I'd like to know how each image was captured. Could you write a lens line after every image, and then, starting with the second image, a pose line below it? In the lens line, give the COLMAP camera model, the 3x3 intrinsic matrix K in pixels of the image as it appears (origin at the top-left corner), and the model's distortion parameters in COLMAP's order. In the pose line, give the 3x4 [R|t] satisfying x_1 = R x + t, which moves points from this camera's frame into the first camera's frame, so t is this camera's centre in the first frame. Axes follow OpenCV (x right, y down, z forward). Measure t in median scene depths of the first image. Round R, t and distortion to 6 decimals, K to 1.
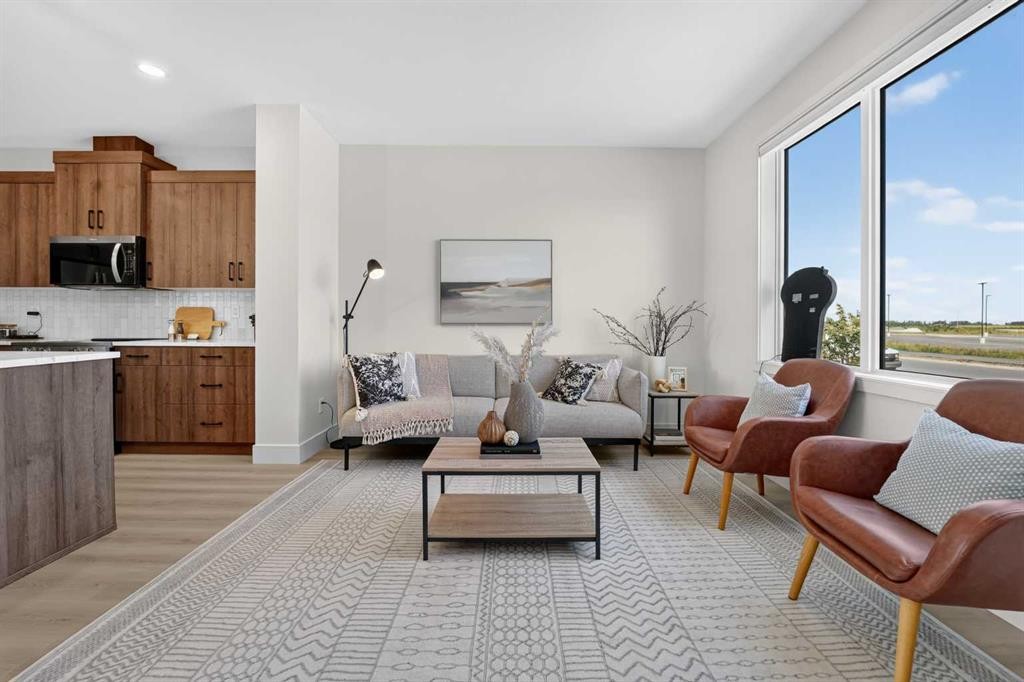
lens RADIAL K [[417.1, 0, 516.5], [0, 417.1, 328.0], [0, 0, 1]] dist [-0.018749, -0.001687]
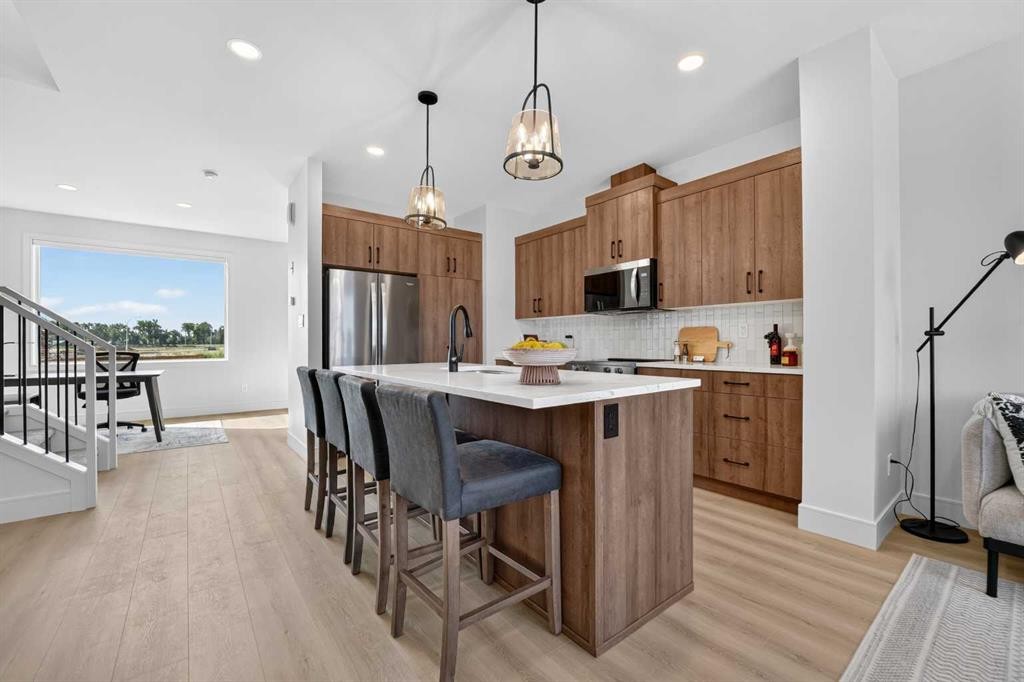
lens RADIAL K [[417.1, 0, 514.6], [0, 417.1, 342.7], [0, 0, 1]] dist [-0.018749, -0.001687]
pose [[0.609849, -0.007797, -0.792479, -0.319191], [-0.000931, 0.999944, -0.010554, -0.005125], [0.792517, 0.007174, 0.609807, 0.106793]]
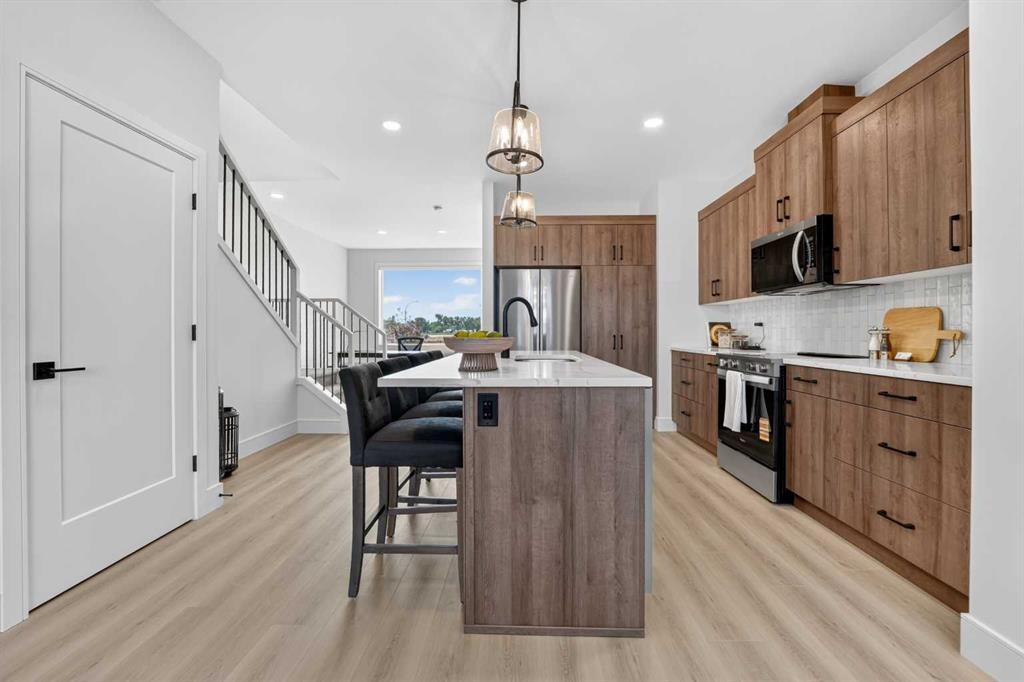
lens RADIAL K [[417.1, 0, 513.0], [0, 417.1, 330.8], [0, 0, 1]] dist [-0.018749, -0.001687]
pose [[-0.042622, -0.009184, -0.999049, -0.169991], [-0.009227, 0.999919, -0.008798, -0.006640], [0.999049, 0.008844, -0.042703, 0.487128]]
